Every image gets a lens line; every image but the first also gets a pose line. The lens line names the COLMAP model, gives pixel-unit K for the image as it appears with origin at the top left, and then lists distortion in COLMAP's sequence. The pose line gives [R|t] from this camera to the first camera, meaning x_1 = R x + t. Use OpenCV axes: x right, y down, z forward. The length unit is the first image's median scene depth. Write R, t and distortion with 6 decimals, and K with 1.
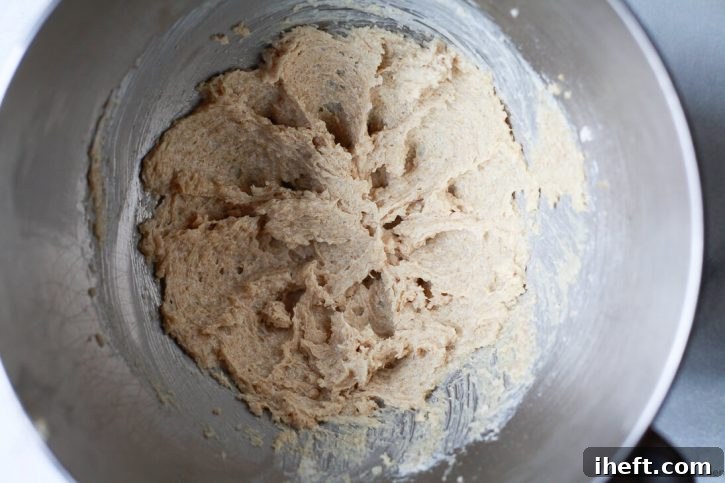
lens RADIAL K [[1052.8, 0, 362.5], [0, 1052.8, 241.5], [0, 0, 1]] dist [-0.016201, -0.011176]
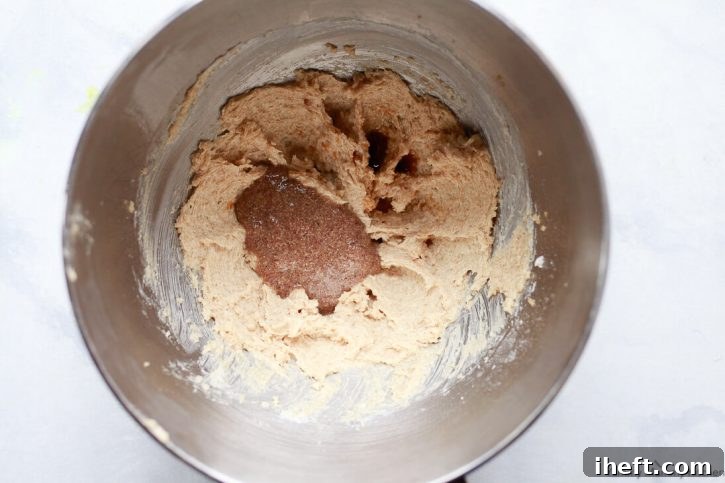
lens RADIAL K [[1052.8, 0, 362.5], [0, 1052.8, 241.5], [0, 0, 1]] dist [-0.016201, -0.011176]
pose [[0.859877, 0.509204, 0.036380, -0.031143], [-0.509844, 0.860202, 0.010562, -0.024613], [-0.025916, -0.027630, 0.999282, -0.260684]]
